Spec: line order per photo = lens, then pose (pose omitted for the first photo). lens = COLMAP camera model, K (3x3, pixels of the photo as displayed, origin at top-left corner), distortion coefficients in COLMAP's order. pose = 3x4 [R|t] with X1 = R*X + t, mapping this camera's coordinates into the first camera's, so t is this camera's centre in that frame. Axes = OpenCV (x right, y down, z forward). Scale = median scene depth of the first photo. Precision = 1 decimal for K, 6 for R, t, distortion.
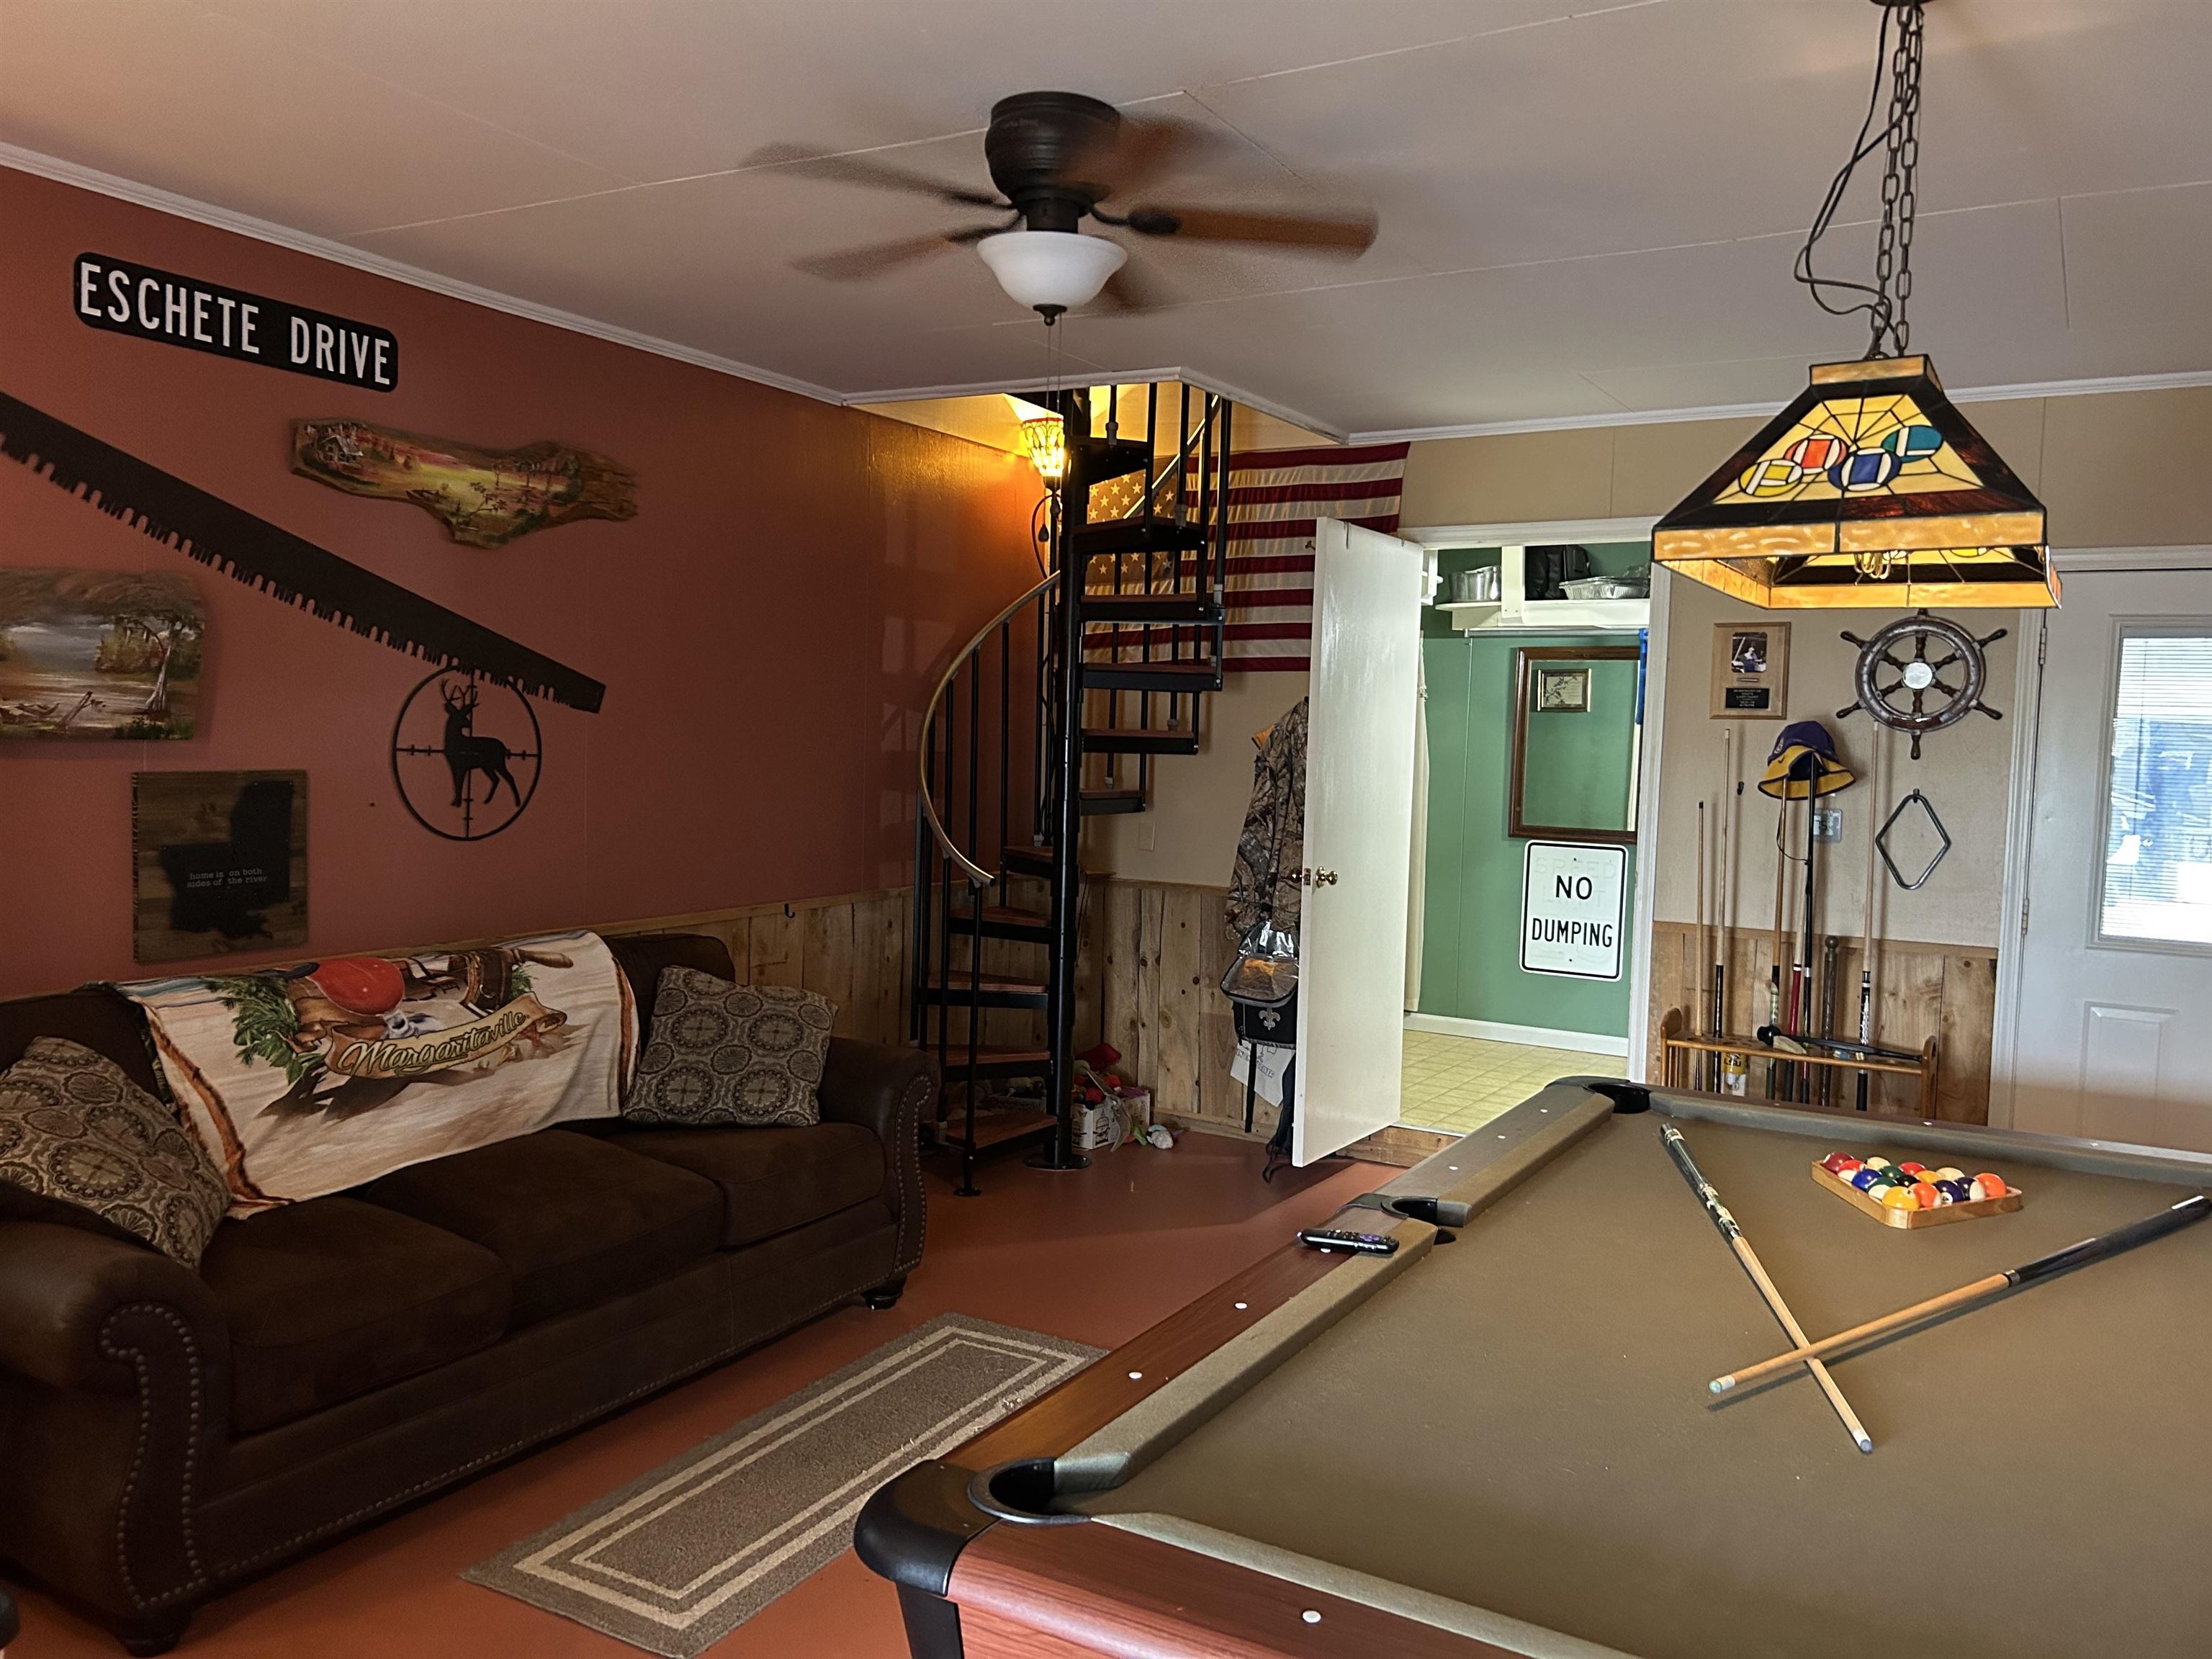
lens RADIAL K [[1666.9, 0, 1105.7], [0, 1666.9, 823.5], [0, 0, 1]] dist [0.045751, -0.047077]
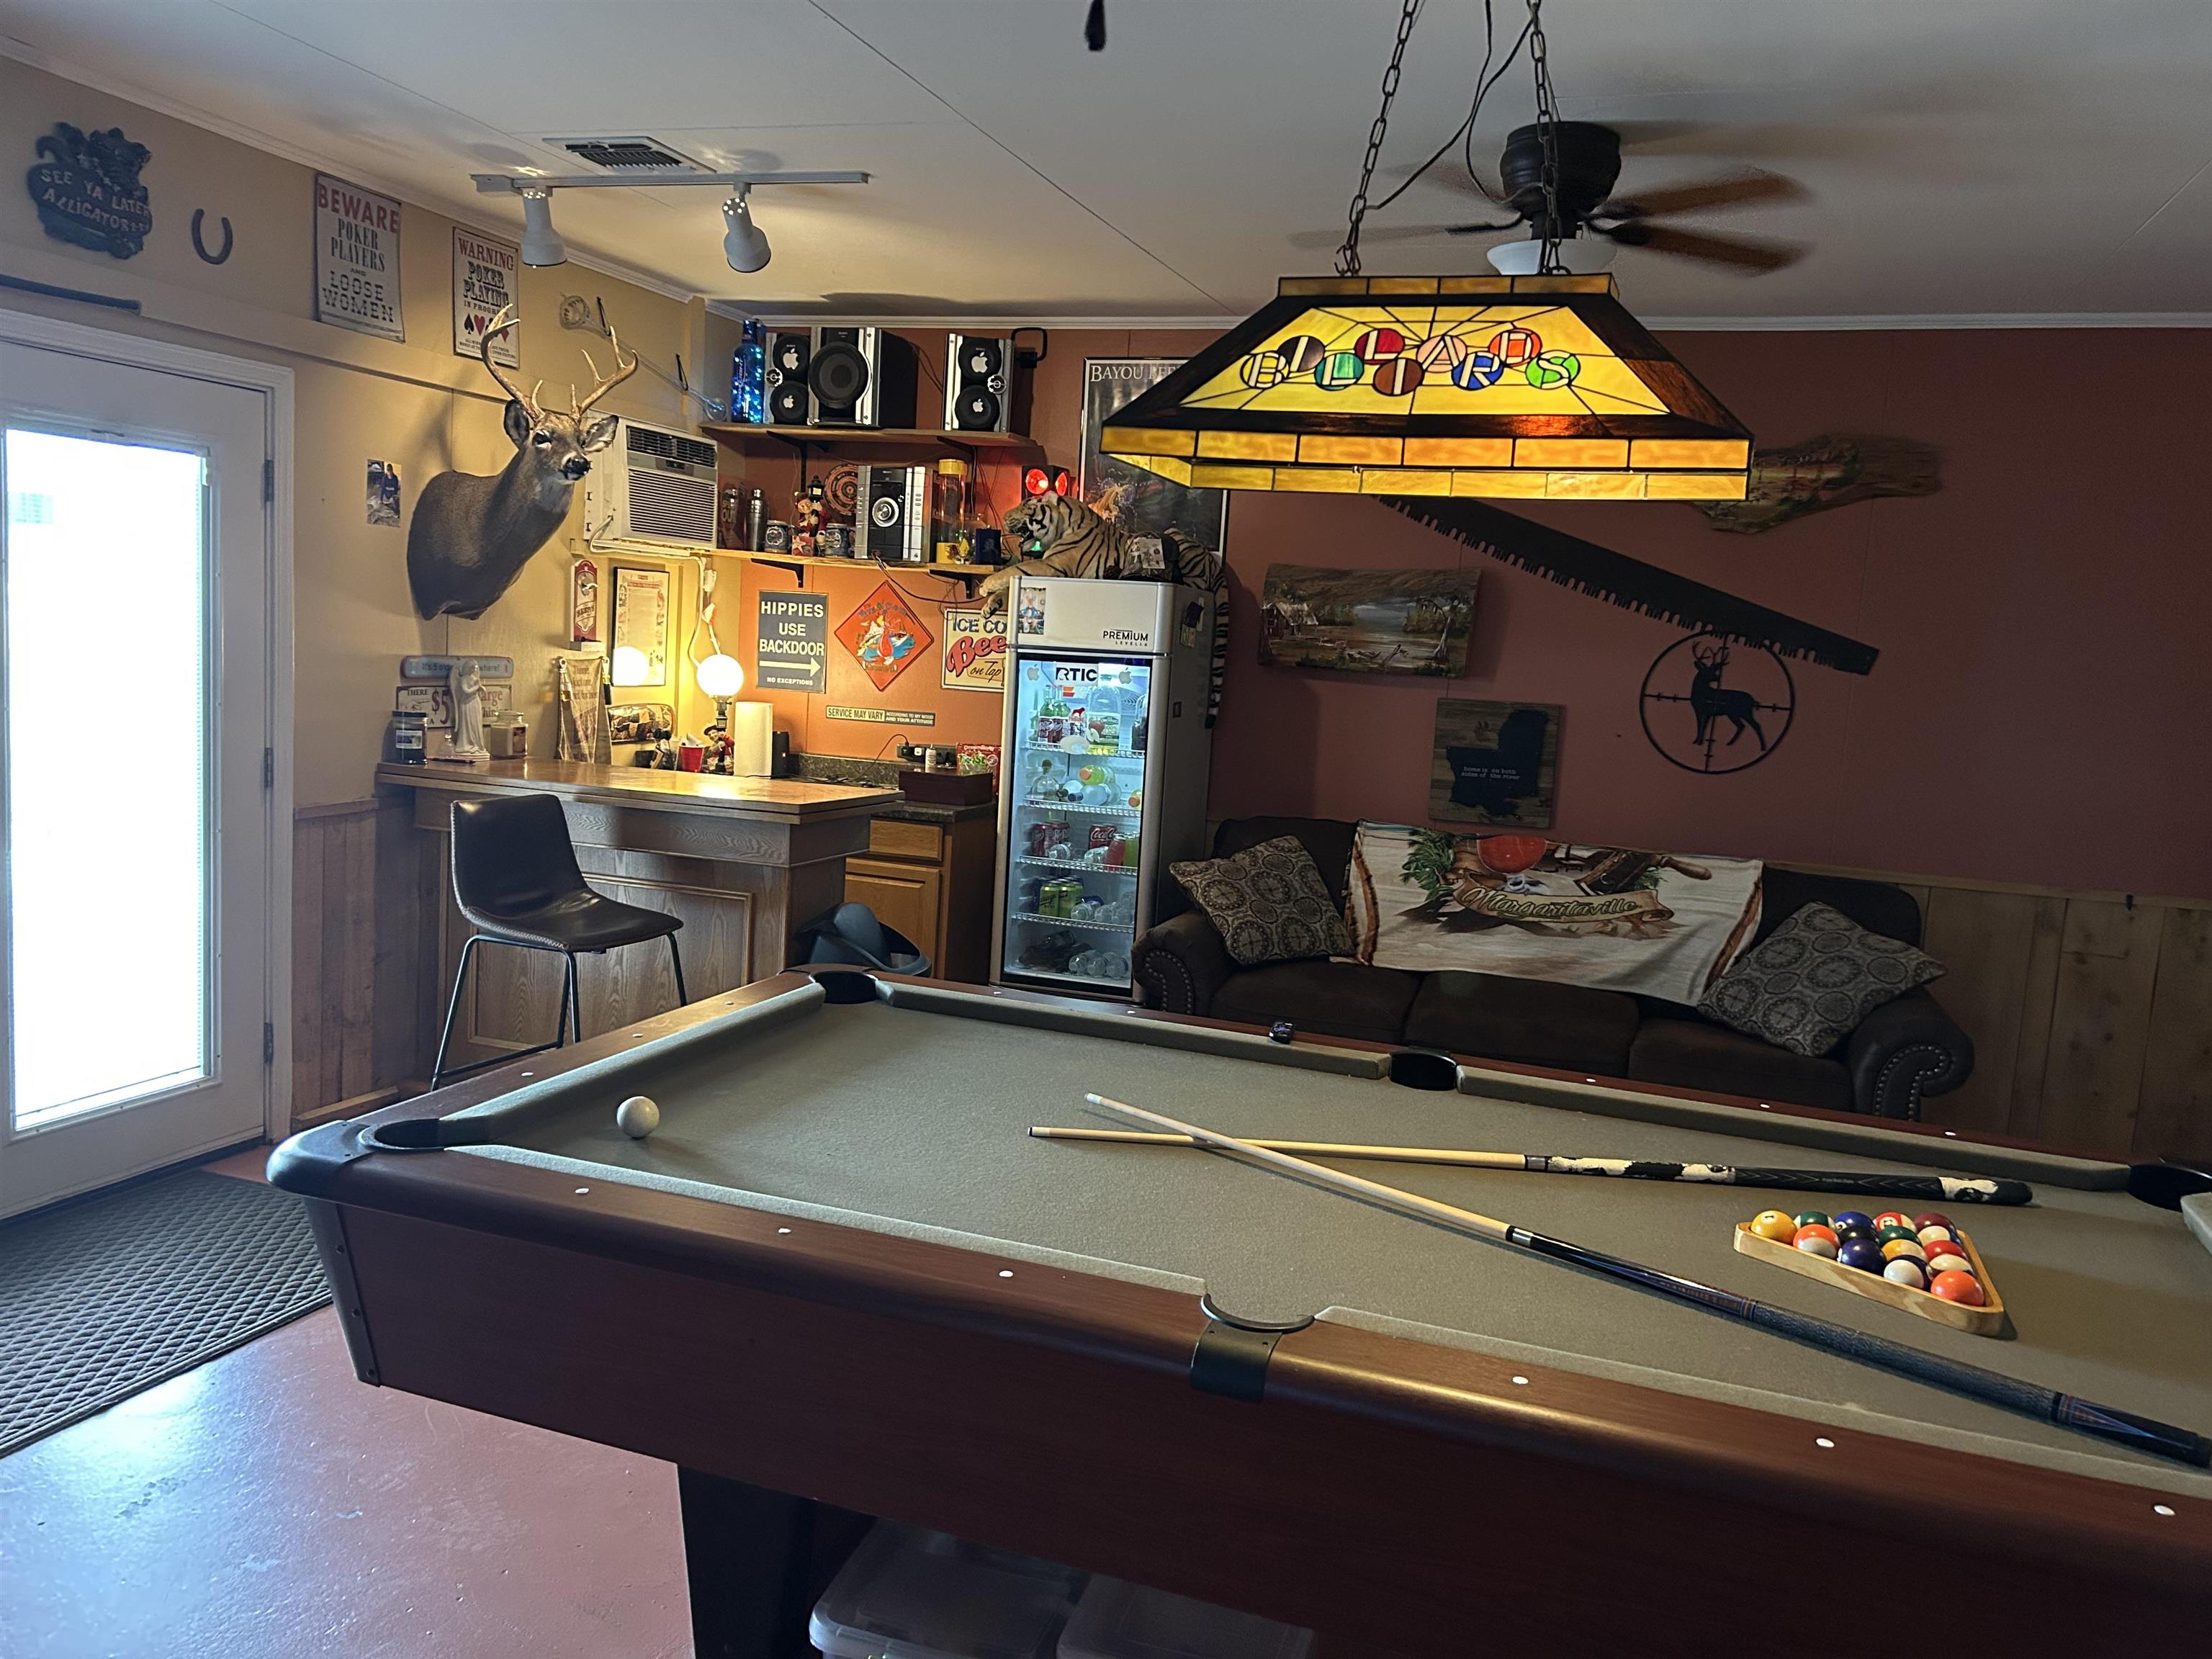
lens RADIAL K [[1666.9, 0, 1089.5], [0, 1666.9, 834.7], [0, 0, 1]] dist [0.045751, -0.047077]
pose [[0.184477, 0.098424, -0.977896, 0.822825], [-0.112044, 0.990593, 0.078566, 0.009498], [0.976429, 0.095074, 0.193769, 0.358411]]
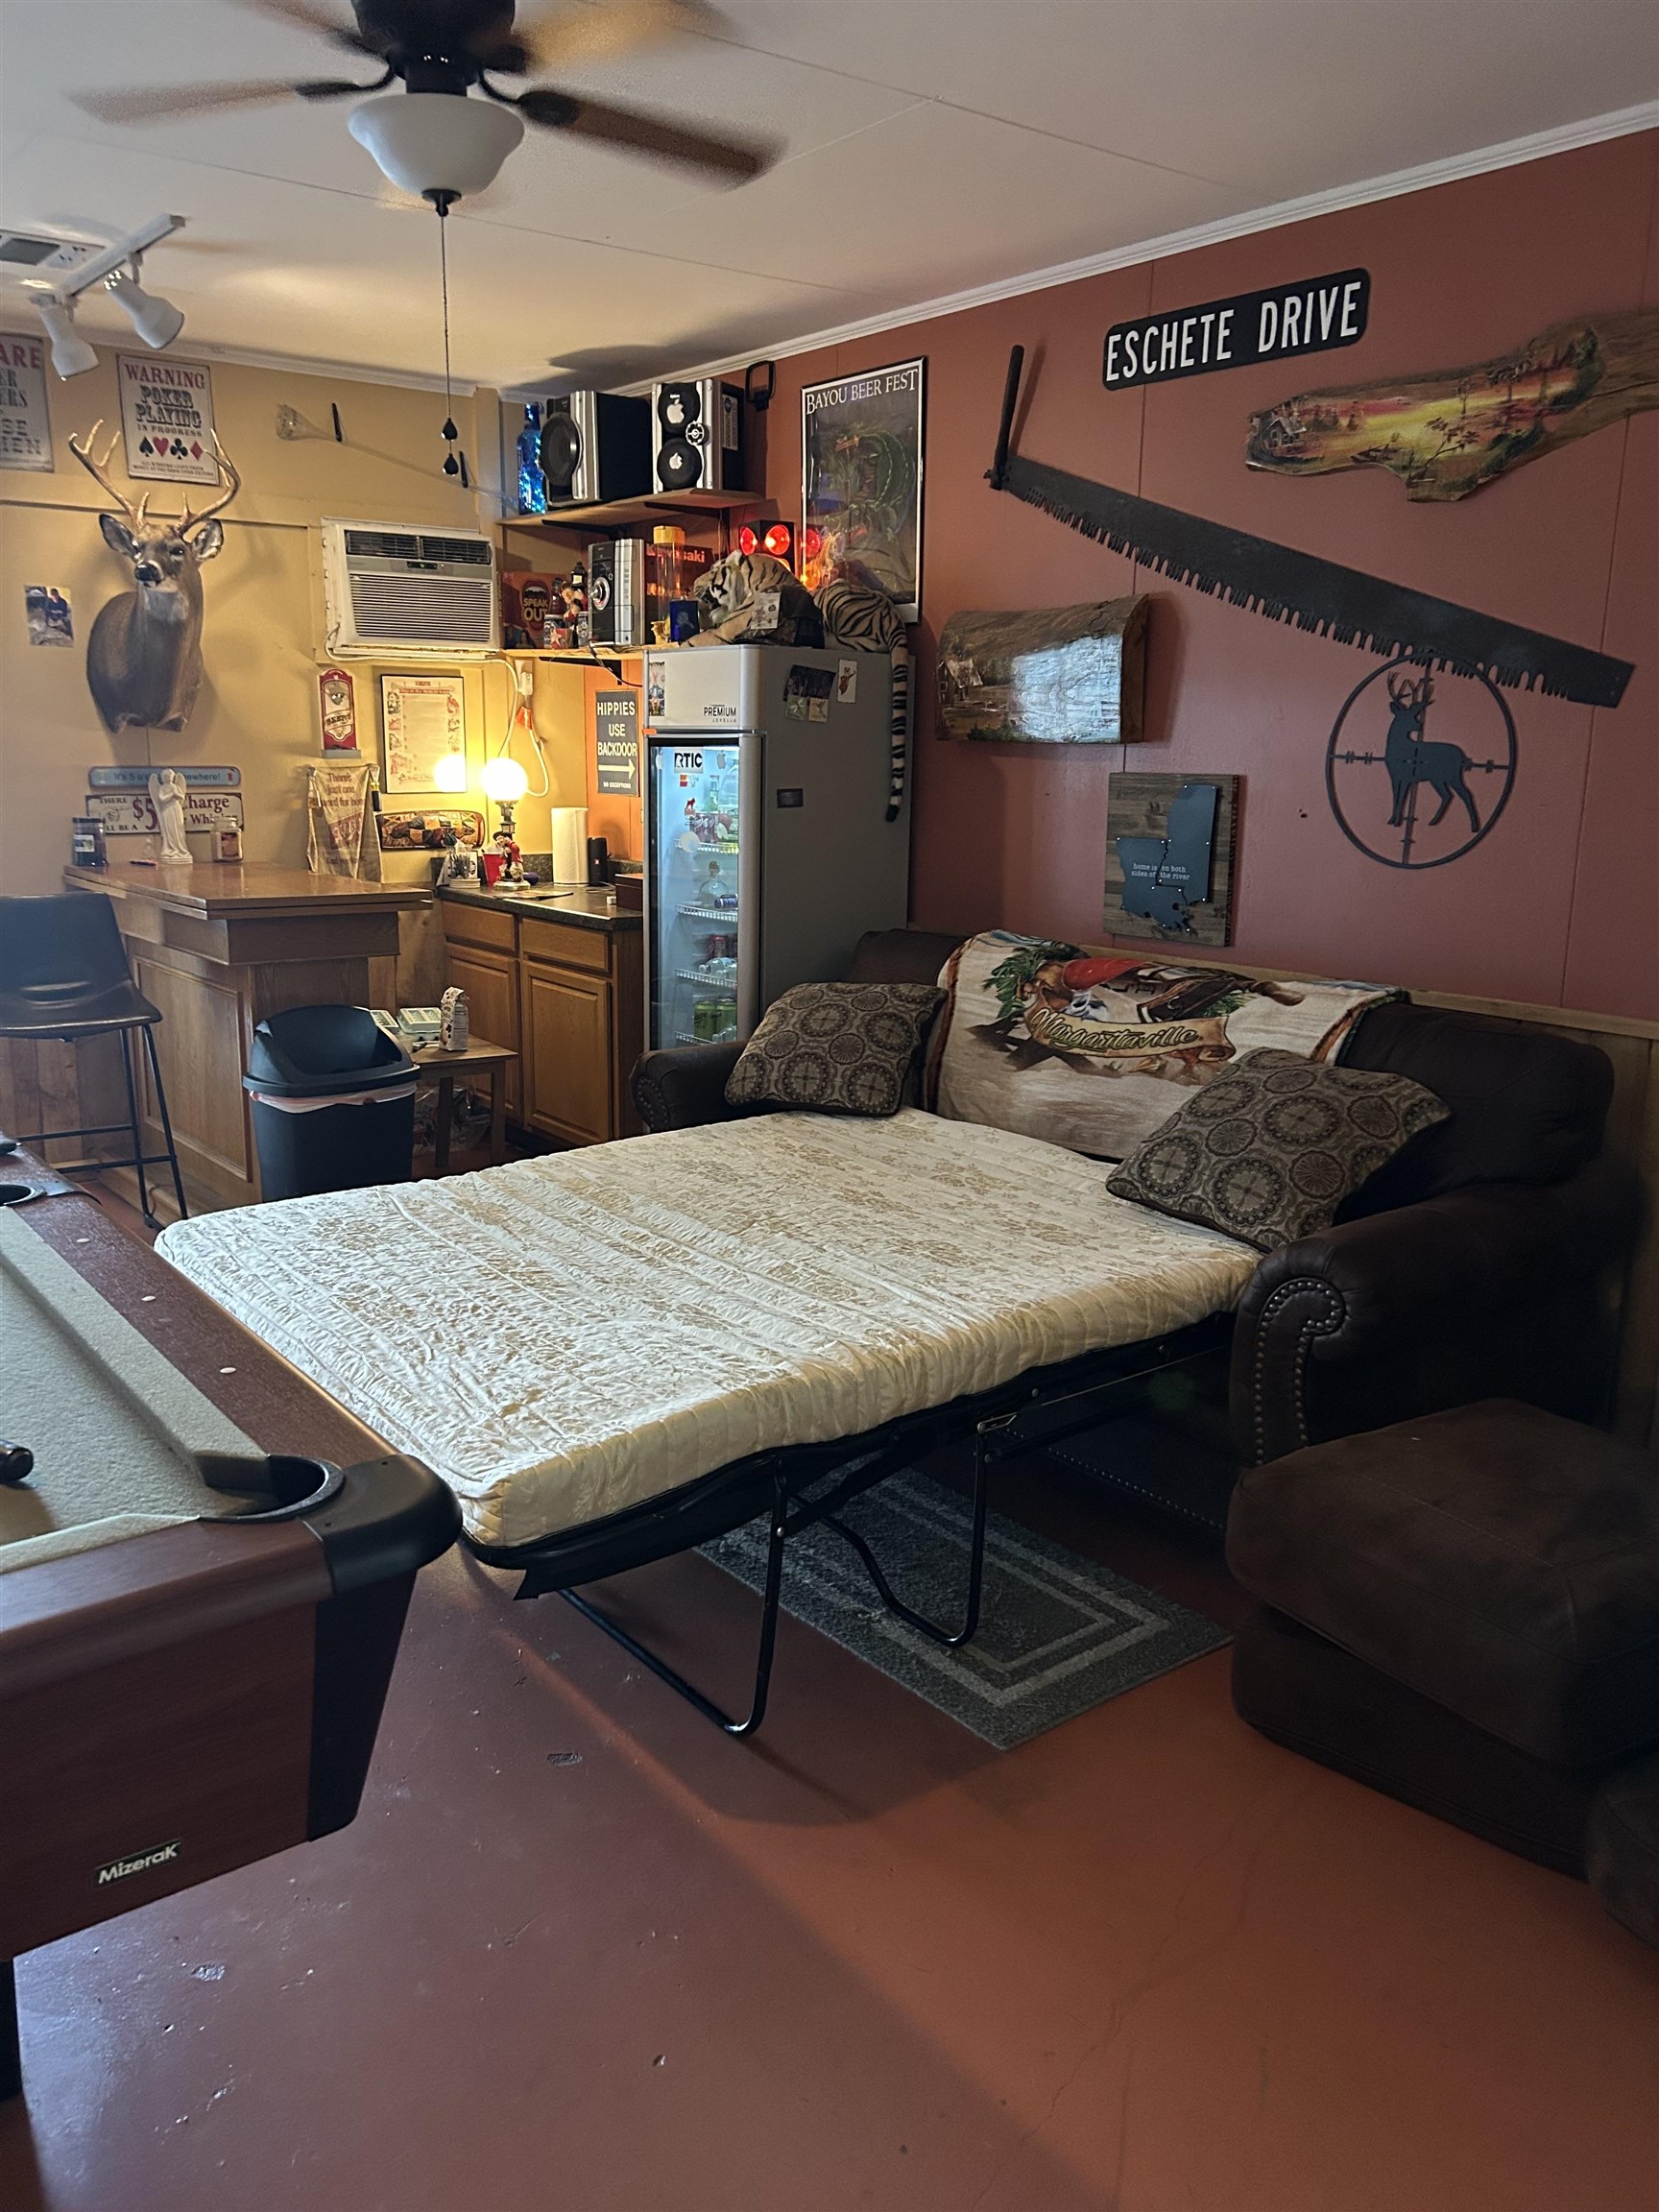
lens RADIAL K [[1666.9, 0, 831.9], [0, 1666.9, 1087.5], [0, 0, 1]] dist [0.045751, -0.047077]
pose [[-0.368775, 0.163663, -0.914997, 0.569323], [-0.074571, 0.975995, 0.204628, -0.036724], [0.926522, 0.143694, -0.347719, 1.153376]]
